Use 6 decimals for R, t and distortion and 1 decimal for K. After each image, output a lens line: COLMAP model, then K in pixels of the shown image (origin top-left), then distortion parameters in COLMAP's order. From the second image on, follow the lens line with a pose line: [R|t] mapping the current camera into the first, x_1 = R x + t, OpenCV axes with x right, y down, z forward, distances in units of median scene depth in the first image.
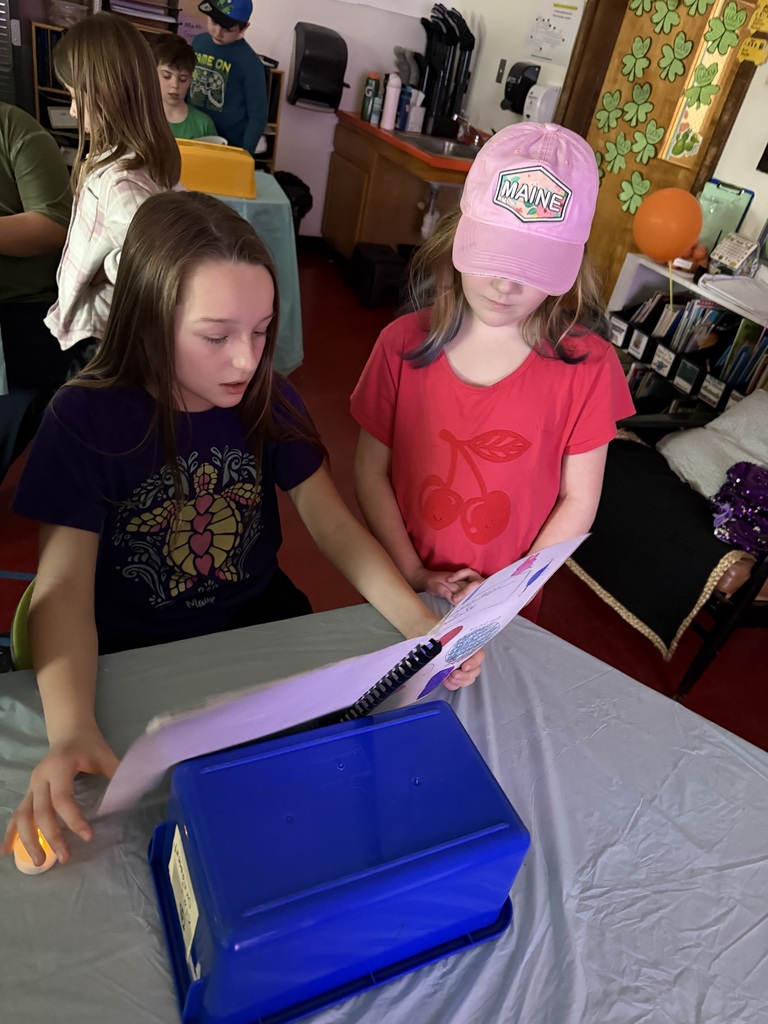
lens RADIAL K [[806.7, 0, 384.0], [0, 806.7, 512.0], [0, 0, 1]] dist [0.135944, -0.146539]
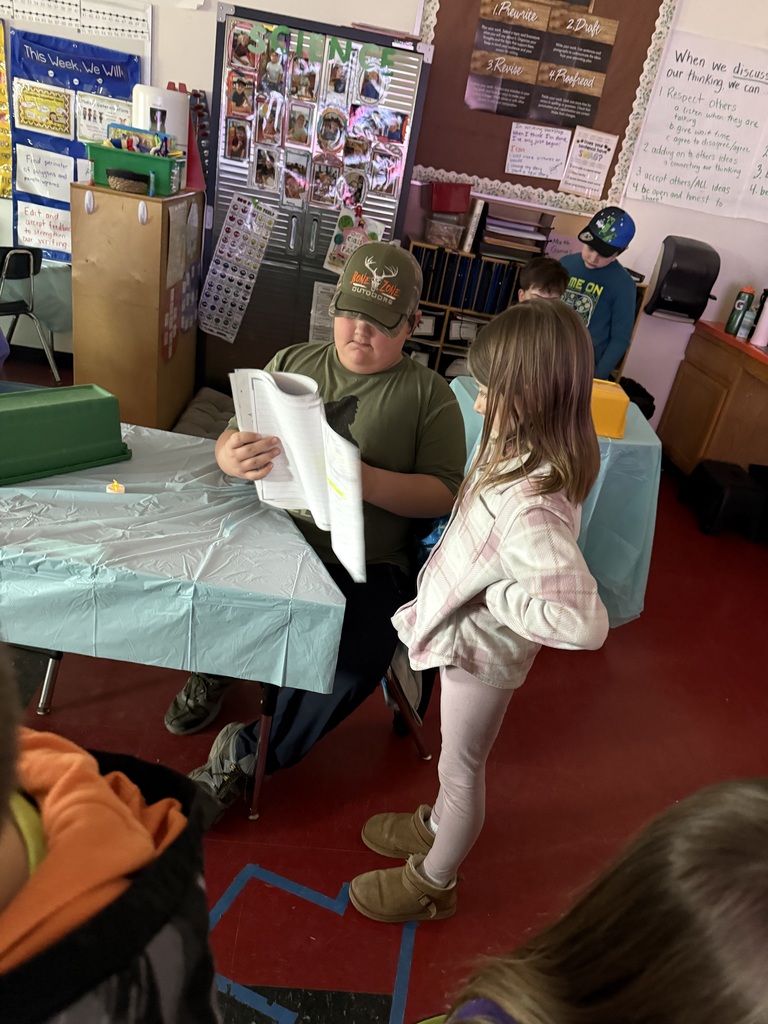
lens RADIAL K [[806.7, 0, 384.0], [0, 806.7, 512.0], [0, 0, 1]] dist [0.135944, -0.146539]
pose [[0.938423, 0.130975, -0.319701, -0.075173], [-0.184536, 0.972318, -0.143334, -0.095938], [0.292077, 0.193504, 0.936615, 0.086147]]
